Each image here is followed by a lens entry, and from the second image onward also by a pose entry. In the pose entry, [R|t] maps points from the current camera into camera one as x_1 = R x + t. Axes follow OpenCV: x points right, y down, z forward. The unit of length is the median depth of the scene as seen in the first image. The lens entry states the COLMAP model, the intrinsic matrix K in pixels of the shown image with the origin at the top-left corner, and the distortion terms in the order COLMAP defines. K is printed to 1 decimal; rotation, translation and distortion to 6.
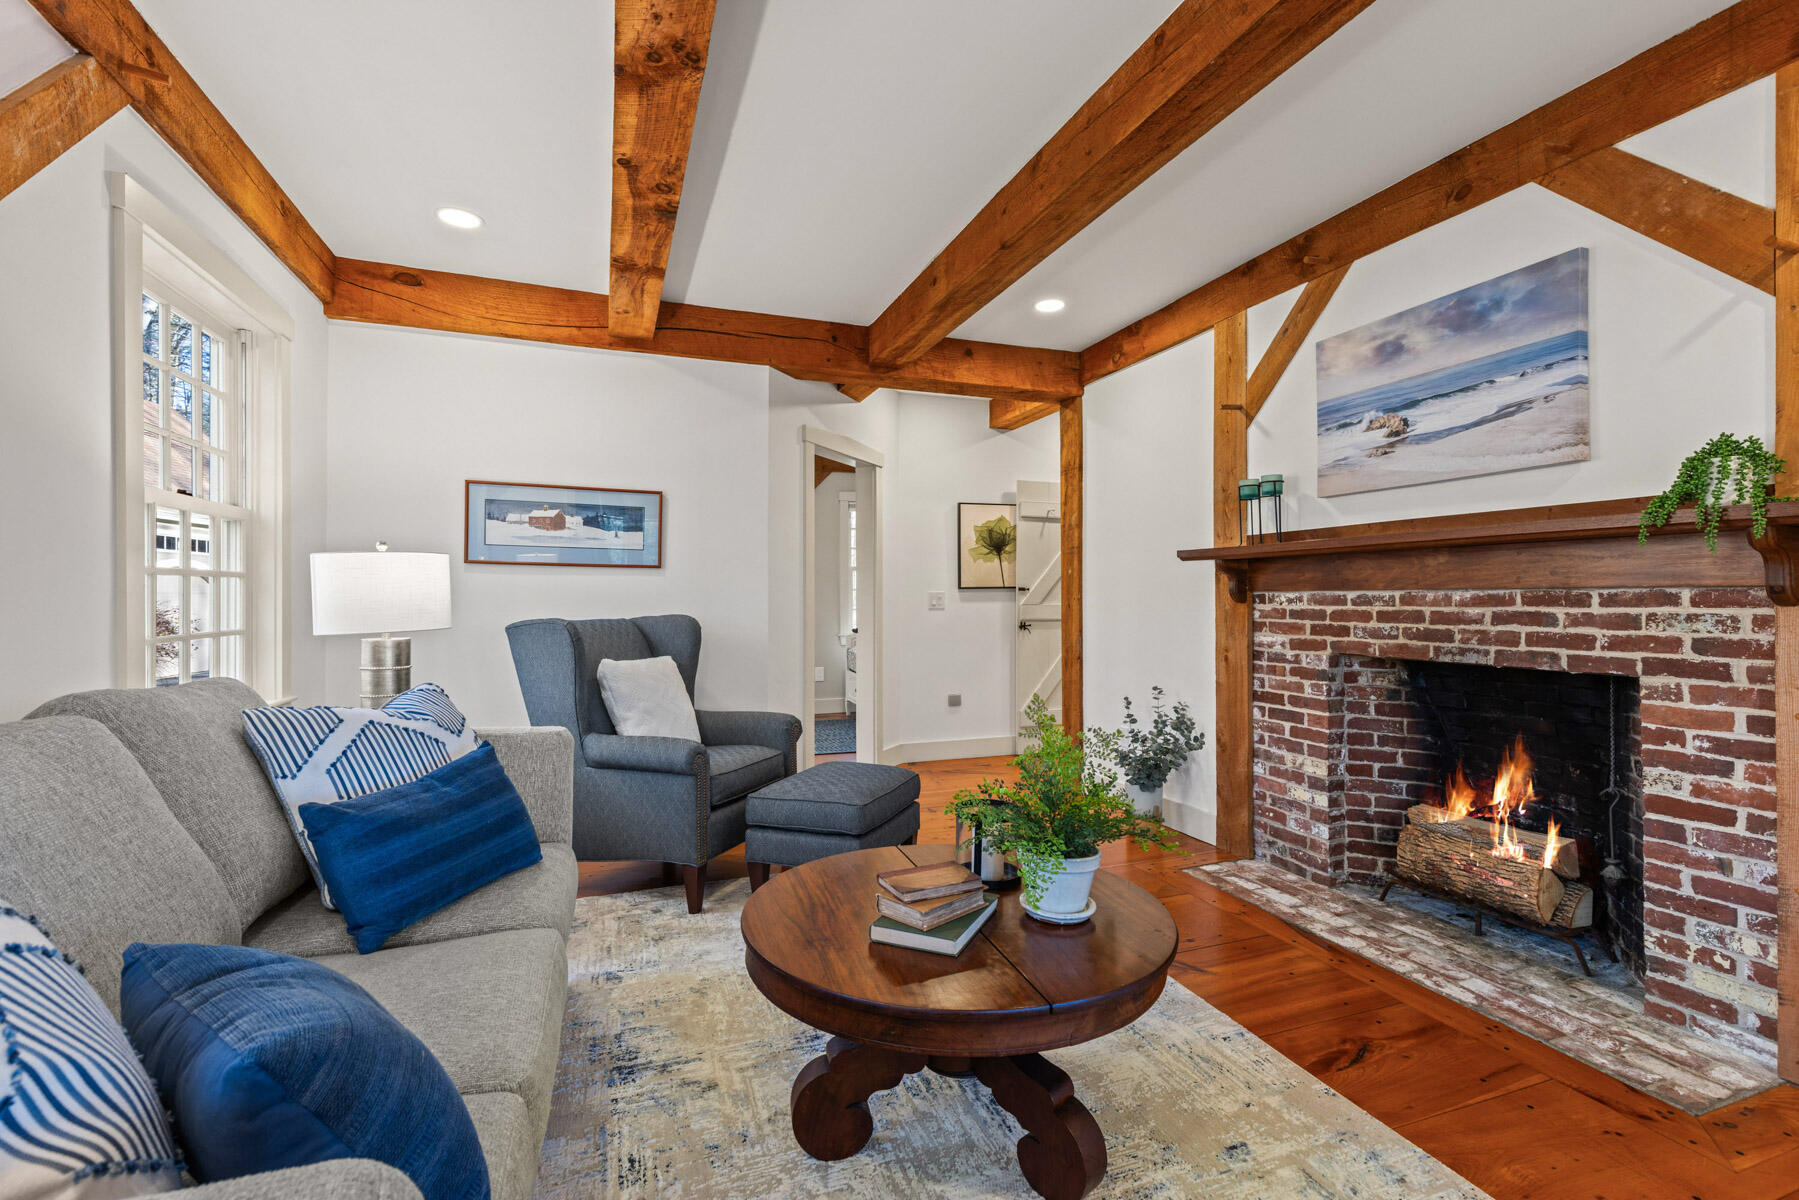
lens RADIAL K [[813.3, 0, 909.9], [0, 813.3, 600.8], [0, 0, 1]] dist [0.005894, 0.000300]
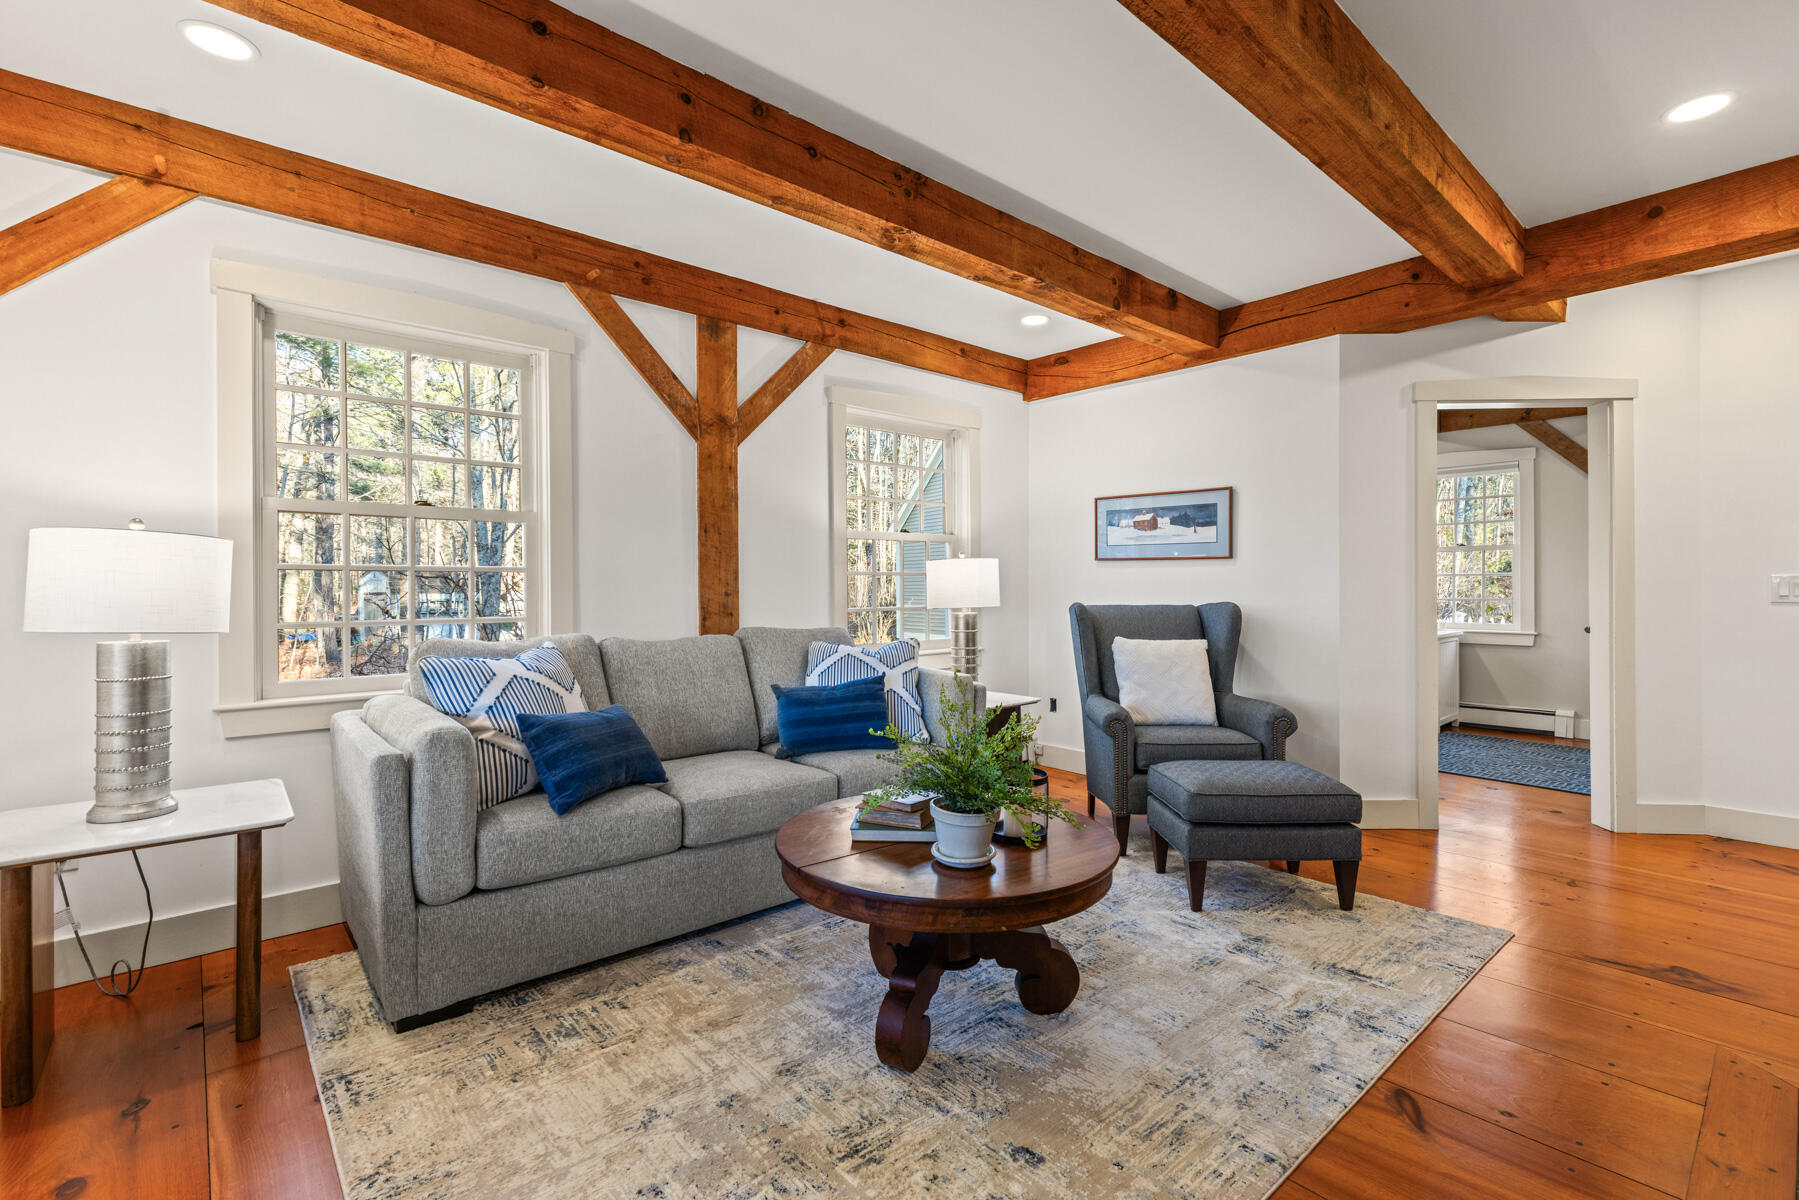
lens RADIAL K [[813.3, 0, 905.1], [0, 813.3, 586.9], [0, 0, 1]] dist [0.005894, 0.000300]
pose [[0.354672, -0.000524, -0.934991, 0.579095], [0.001692, 0.999999, 0.000081, -0.004171], [0.934989, -0.001611, 0.354672, 0.240098]]
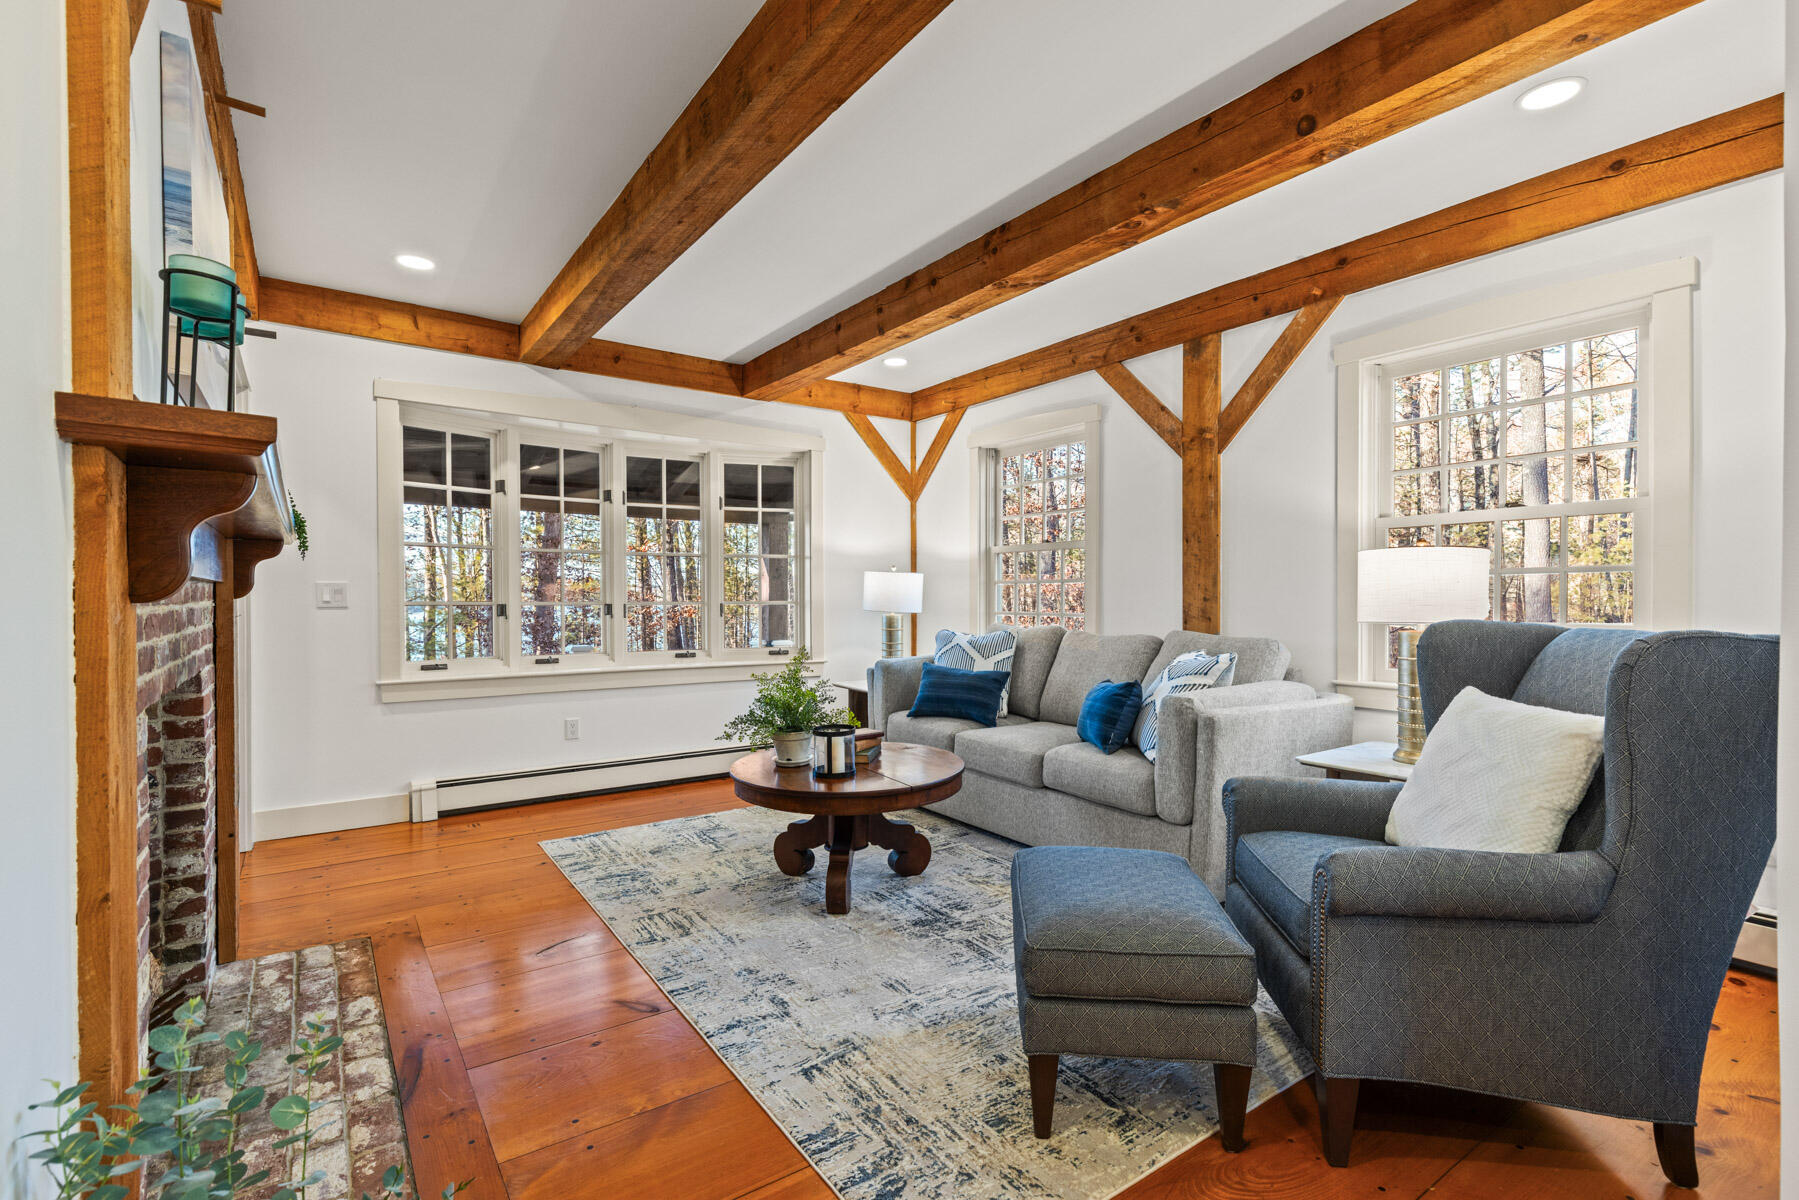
lens RADIAL K [[813.3, 0, 900.2], [0, 813.3, 602.2], [0, 0, 1]] dist [0.005894, 0.000300]
pose [[-0.966749, 0.001683, -0.255720, 0.195233], [-0.000153, 0.999974, 0.007159, 0.000897], [0.255725, 0.006960, -0.966724, 1.330934]]
